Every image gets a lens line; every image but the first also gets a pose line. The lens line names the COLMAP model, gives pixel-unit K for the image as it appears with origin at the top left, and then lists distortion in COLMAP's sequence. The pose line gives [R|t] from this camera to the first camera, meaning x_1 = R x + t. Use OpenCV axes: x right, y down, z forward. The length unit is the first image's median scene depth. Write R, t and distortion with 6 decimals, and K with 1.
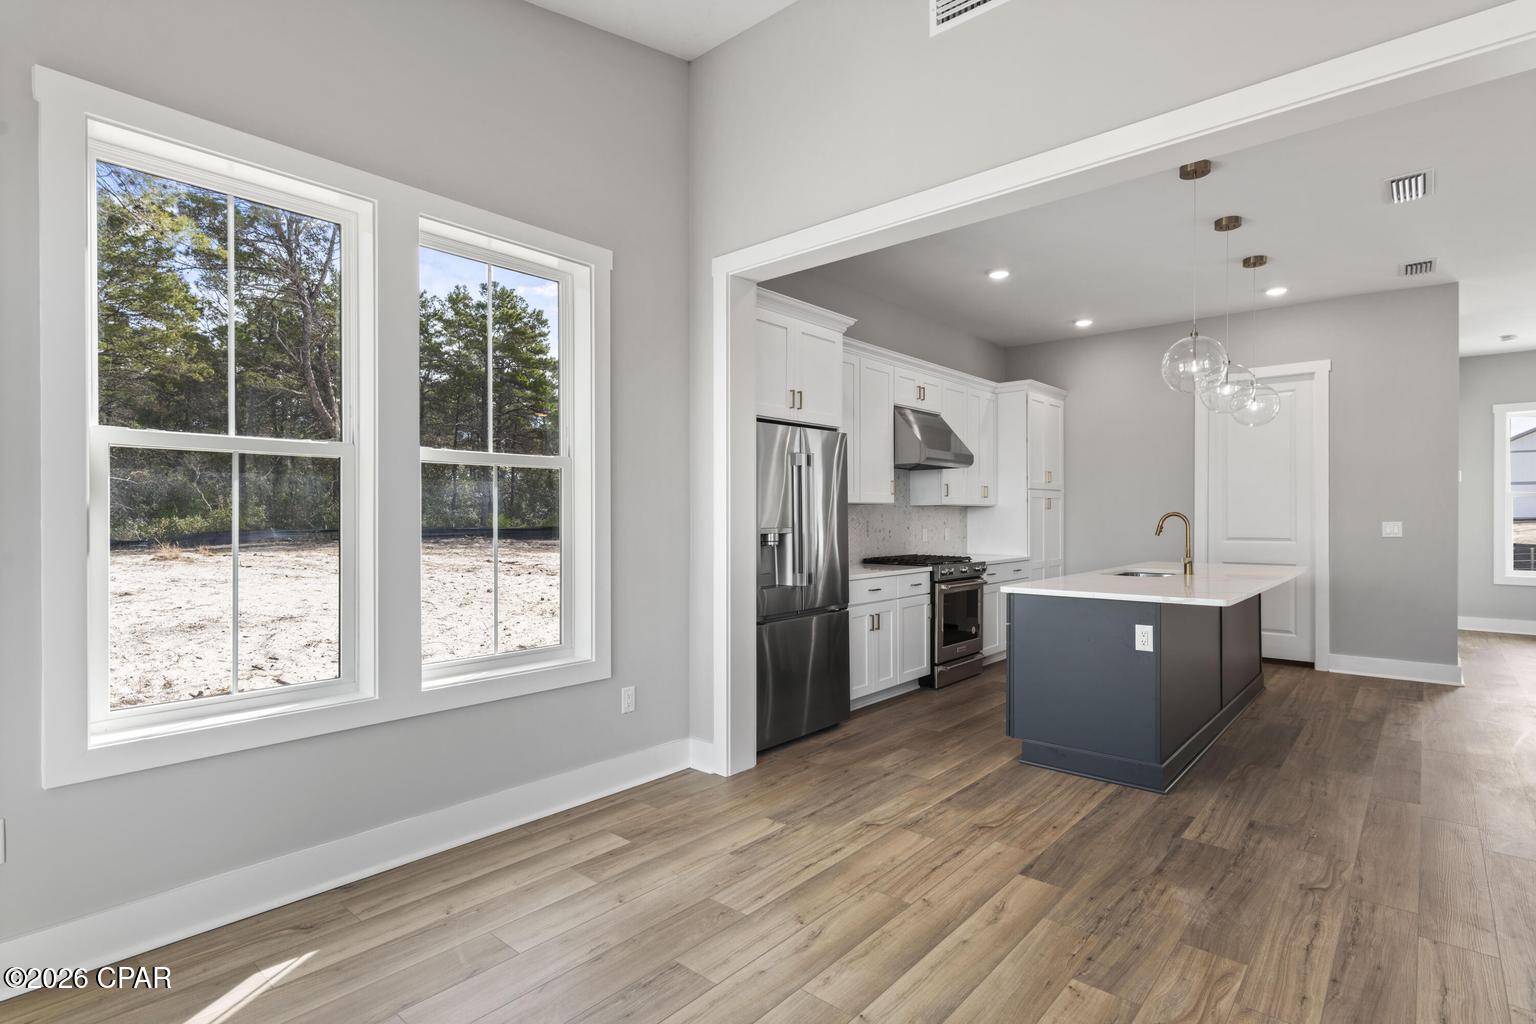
lens RADIAL K [[750.1, 0, 770.1], [0, 750.1, 512.8], [0, 0, 1]] dist [-0.003953, 0.000124]
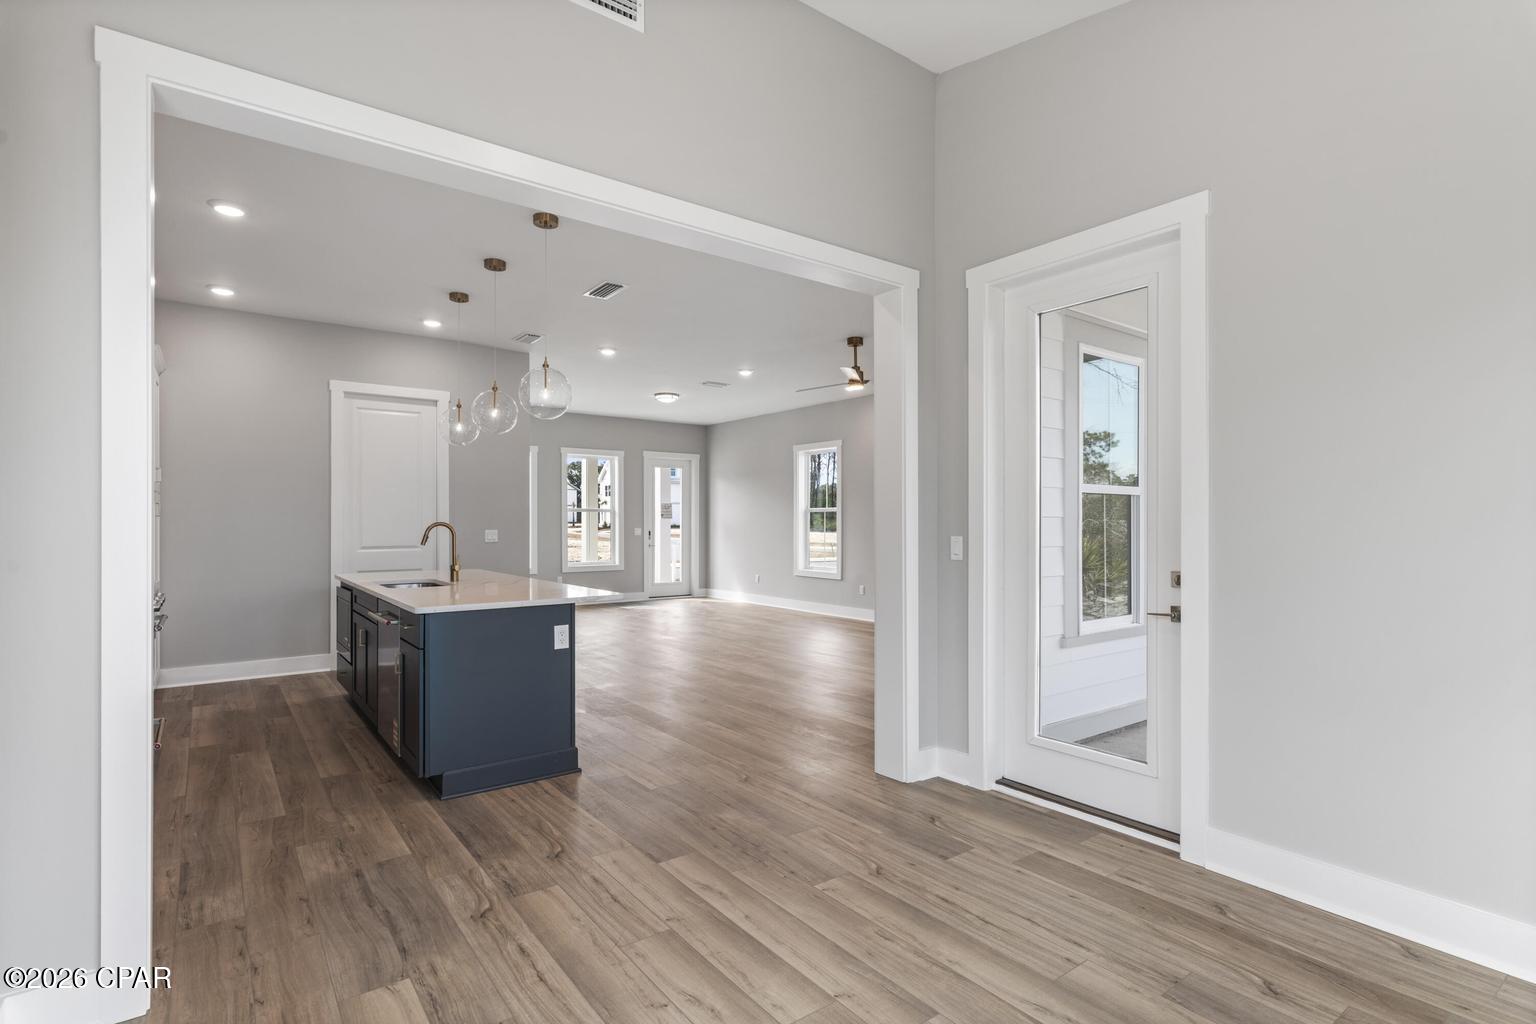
lens RADIAL K [[750.1, 0, 765.9], [0, 750.1, 519.2], [0, 0, 1]] dist [-0.003953, 0.000124]
pose [[0.211909, 0.004876, 0.977277, -0.541550], [-0.002421, 0.999987, -0.004464, -0.001699], [-0.977287, -0.001420, 0.211918, 0.498906]]
